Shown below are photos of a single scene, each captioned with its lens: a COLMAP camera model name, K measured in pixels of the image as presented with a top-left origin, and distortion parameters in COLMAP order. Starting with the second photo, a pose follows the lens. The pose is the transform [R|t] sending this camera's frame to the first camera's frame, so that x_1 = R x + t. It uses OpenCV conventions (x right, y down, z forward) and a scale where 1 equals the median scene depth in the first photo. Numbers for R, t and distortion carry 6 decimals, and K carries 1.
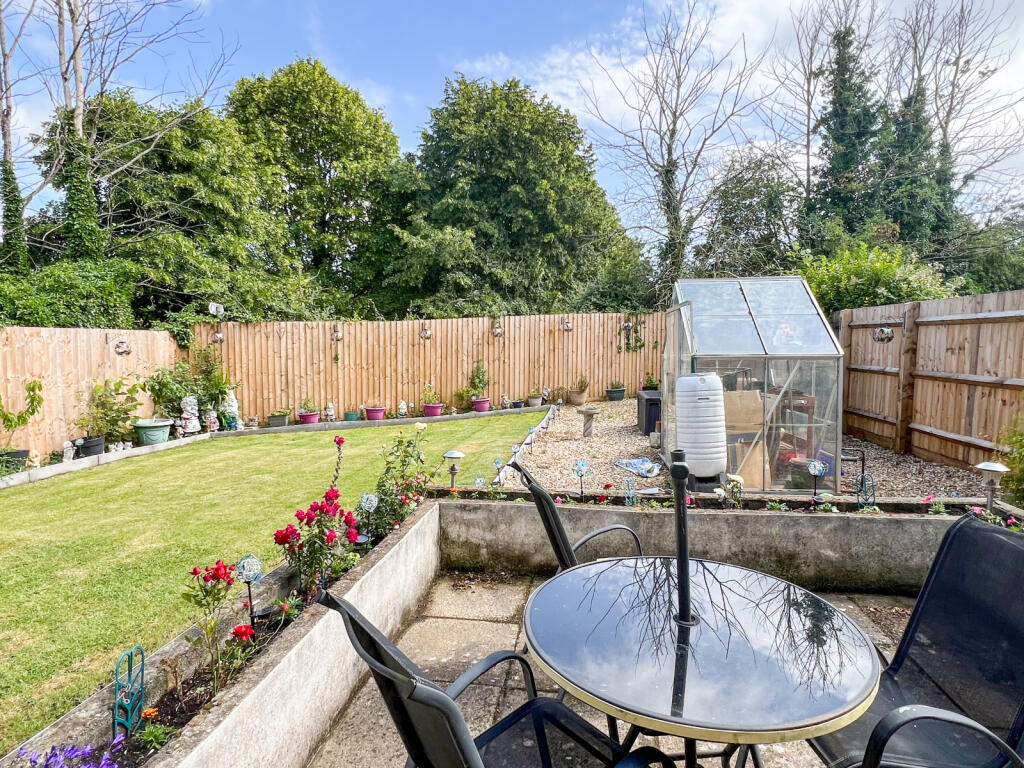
lens RADIAL K [[599.7, 0, 512.0], [0, 599.7, 385.1], [0, 0, 1]] dist [0.009855, 0.001804]
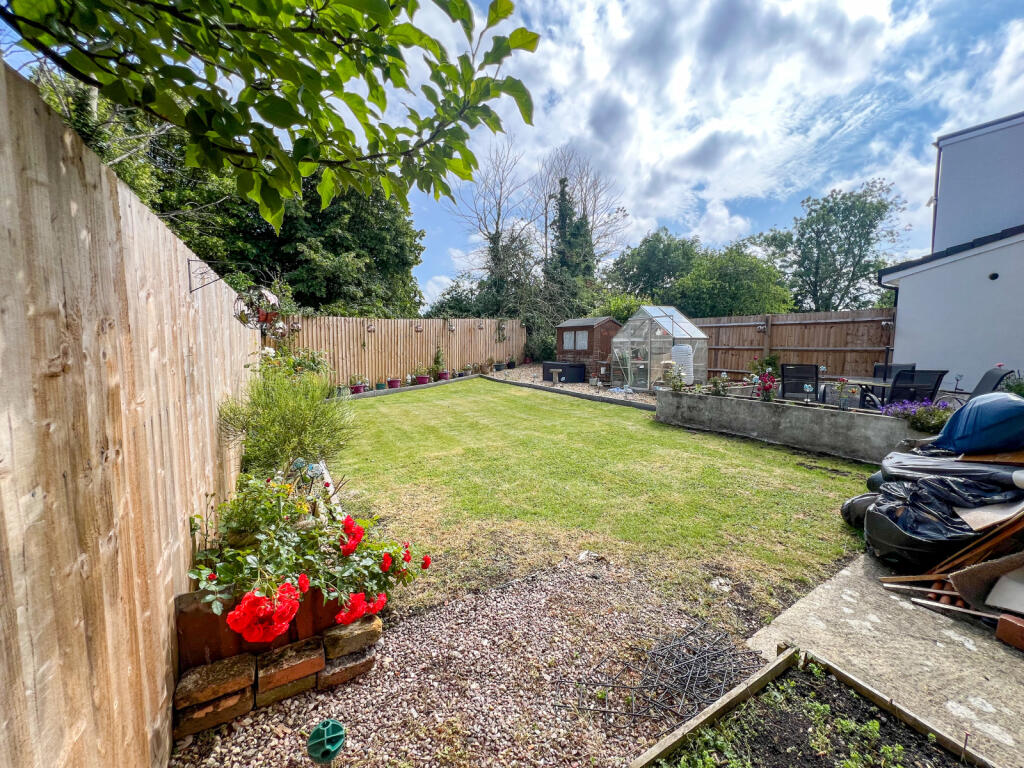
lens RADIAL K [[414.5, 0, 511.1], [0, 414.5, 380.5], [0, 0, 1]] dist [0.005102, 0.001102]
pose [[0.809256, -0.055831, 0.584797, -0.530216], [0.042848, 0.998432, 0.036026, 0.014948], [-0.585891, -0.004097, 0.810379, 0.010497]]
